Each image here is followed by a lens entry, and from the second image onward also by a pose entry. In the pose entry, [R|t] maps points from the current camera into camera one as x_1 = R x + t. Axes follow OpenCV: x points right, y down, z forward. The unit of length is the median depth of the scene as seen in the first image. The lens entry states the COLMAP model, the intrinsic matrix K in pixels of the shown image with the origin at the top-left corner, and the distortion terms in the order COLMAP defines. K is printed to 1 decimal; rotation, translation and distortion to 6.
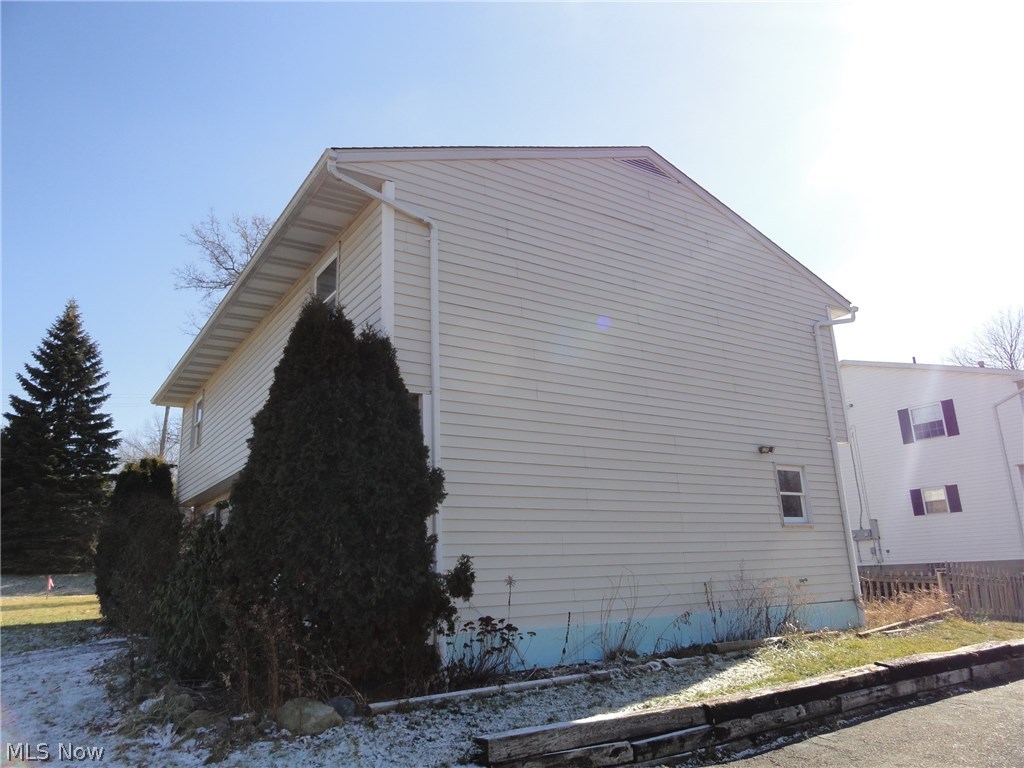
lens RADIAL K [[709.4, 0, 513.9], [0, 709.4, 386.4], [0, 0, 1]] dist [-0.013221, 0.011037]
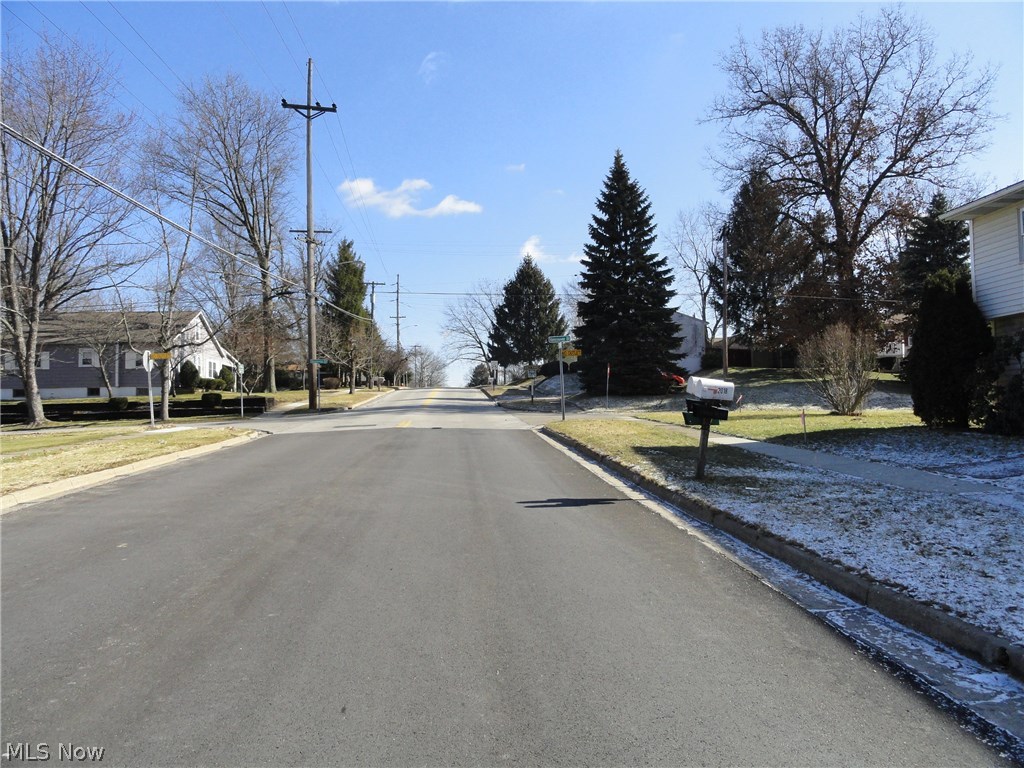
lens RADIAL K [[709.4, 0, 509.9], [0, 709.4, 386.4], [0, 0, 1]] dist [-0.013221, 0.011037]
pose [[0.868110, 0.000694, -0.496371, -0.882620], [0.113742, 0.973112, 0.200287, -0.025476], [0.483164, -0.230329, 0.844690, -0.291931]]
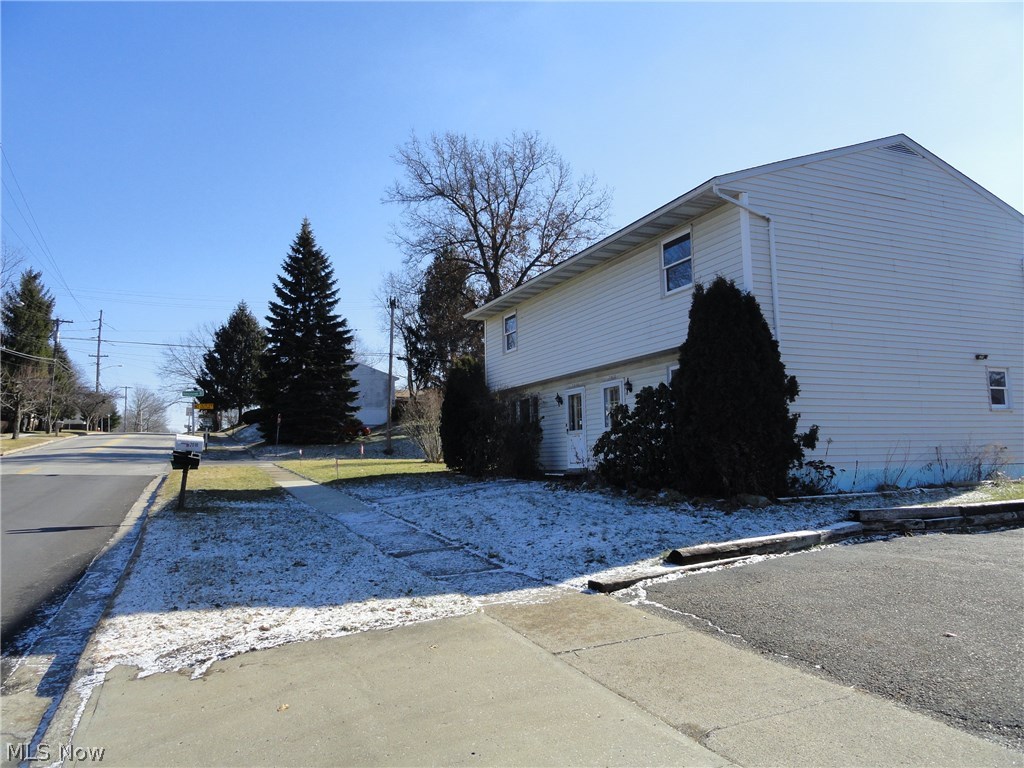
lens RADIAL K [[709.4, 0, 512.8], [0, 709.4, 387.1], [0, 0, 1]] dist [-0.013221, 0.011037]
pose [[0.985264, 0.002521, -0.171022, -0.312025], [0.025303, 0.986741, 0.160316, -0.097528], [0.169159, -0.162281, 0.972137, -0.514091]]
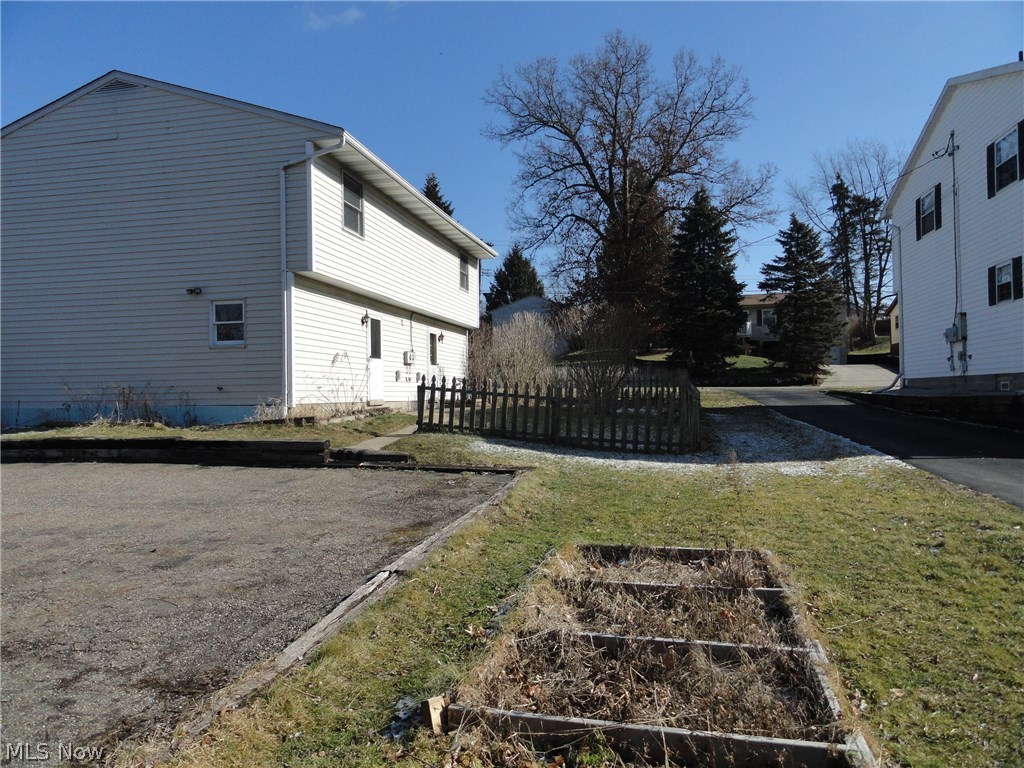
lens RADIAL K [[709.4, 0, 511.9], [0, 709.4, 385.0], [0, 0, 1]] dist [-0.013221, 0.011037]
pose [[0.704398, 0.016508, -0.709613, 1.669161], [0.173131, 0.965539, 0.194320, 0.102621], [0.688367, -0.259735, 0.677266, 0.466925]]
